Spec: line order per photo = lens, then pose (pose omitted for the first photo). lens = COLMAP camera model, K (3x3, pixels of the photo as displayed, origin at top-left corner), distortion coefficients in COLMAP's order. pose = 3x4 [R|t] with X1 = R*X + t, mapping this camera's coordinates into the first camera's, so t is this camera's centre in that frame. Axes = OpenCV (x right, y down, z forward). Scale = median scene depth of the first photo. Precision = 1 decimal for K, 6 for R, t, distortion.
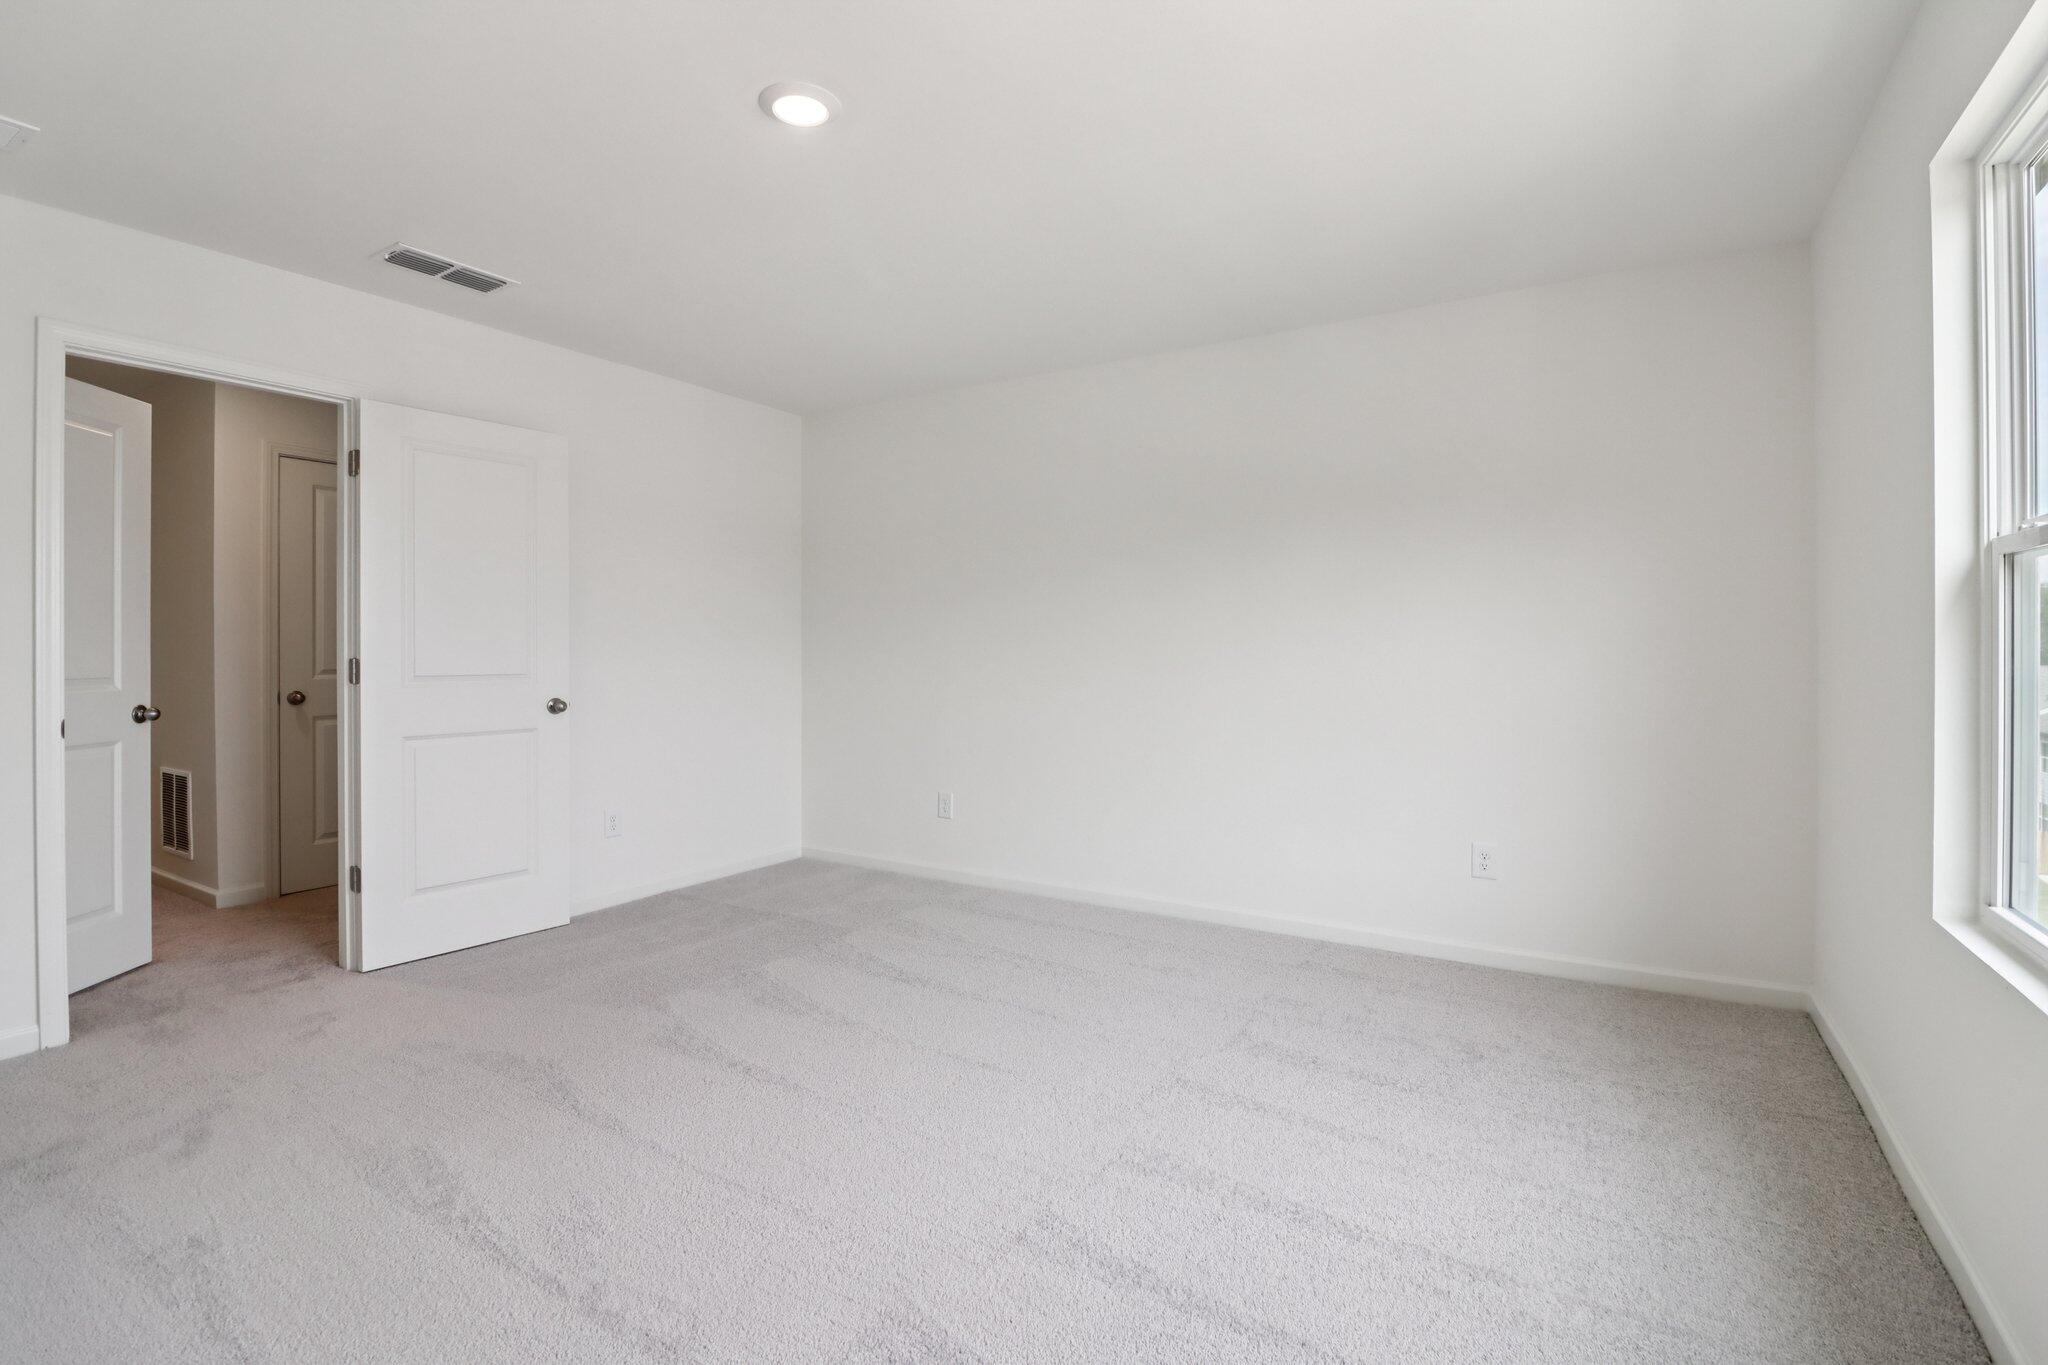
lens RADIAL K [[951.4, 0, 1031.0], [0, 951.4, 649.2], [0, 0, 1]] dist [0.002514, -0.013066]
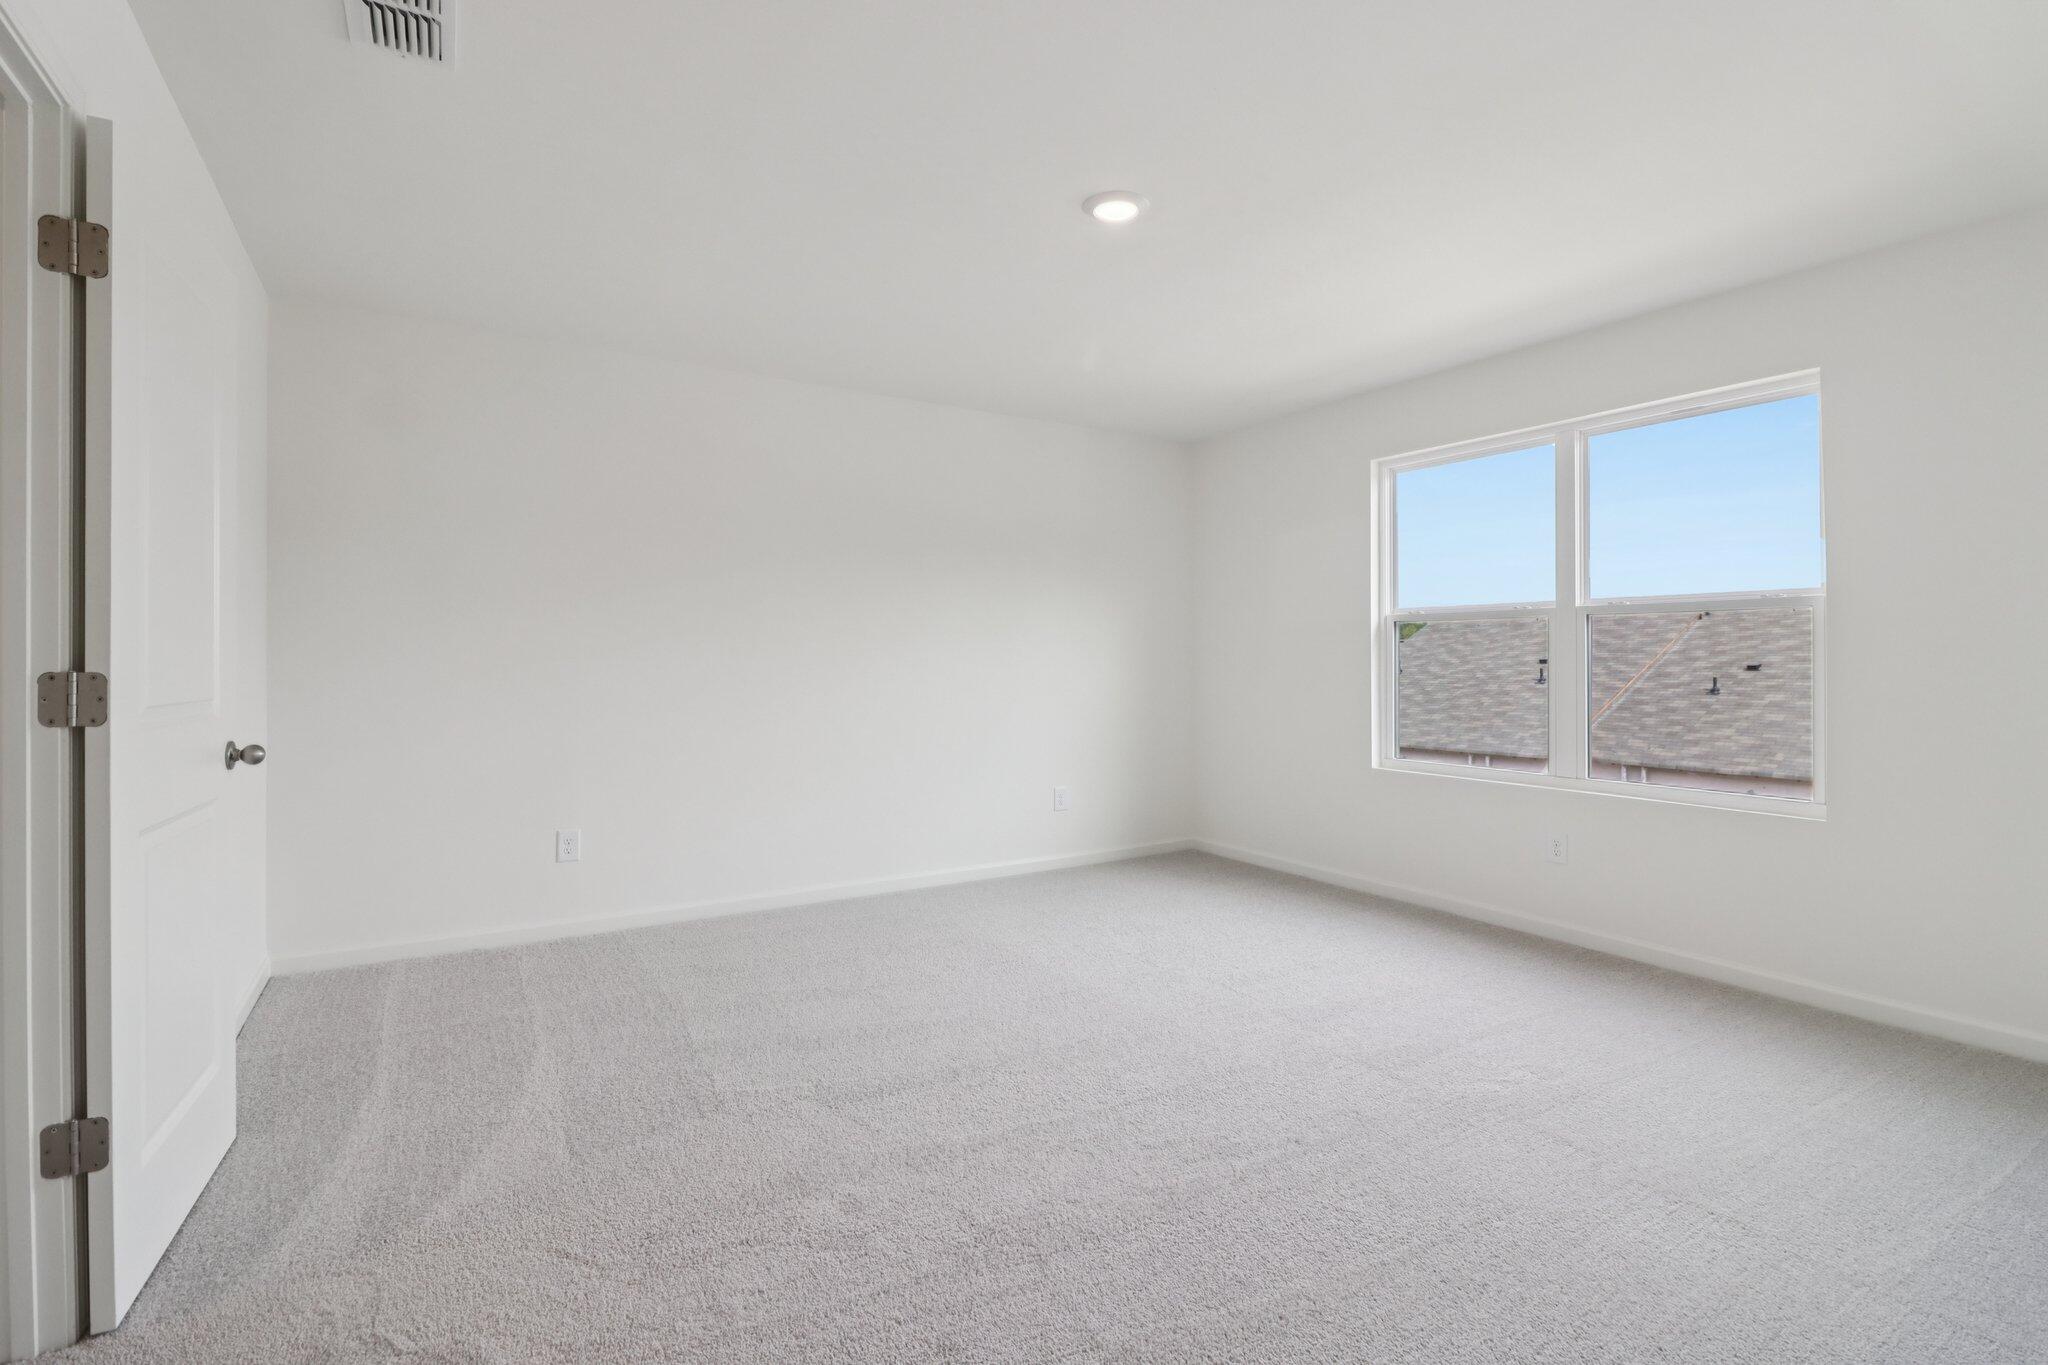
lens RADIAL K [[951.4, 0, 1031.0], [0, 951.4, 649.2], [0, 0, 1]] dist [0.002514, -0.013066]
pose [[0.446525, 0.017140, 0.894607, -0.965450], [-0.002134, 0.999834, -0.018091, 0.006844], [-0.894769, 0.006169, 0.446487, 0.363788]]
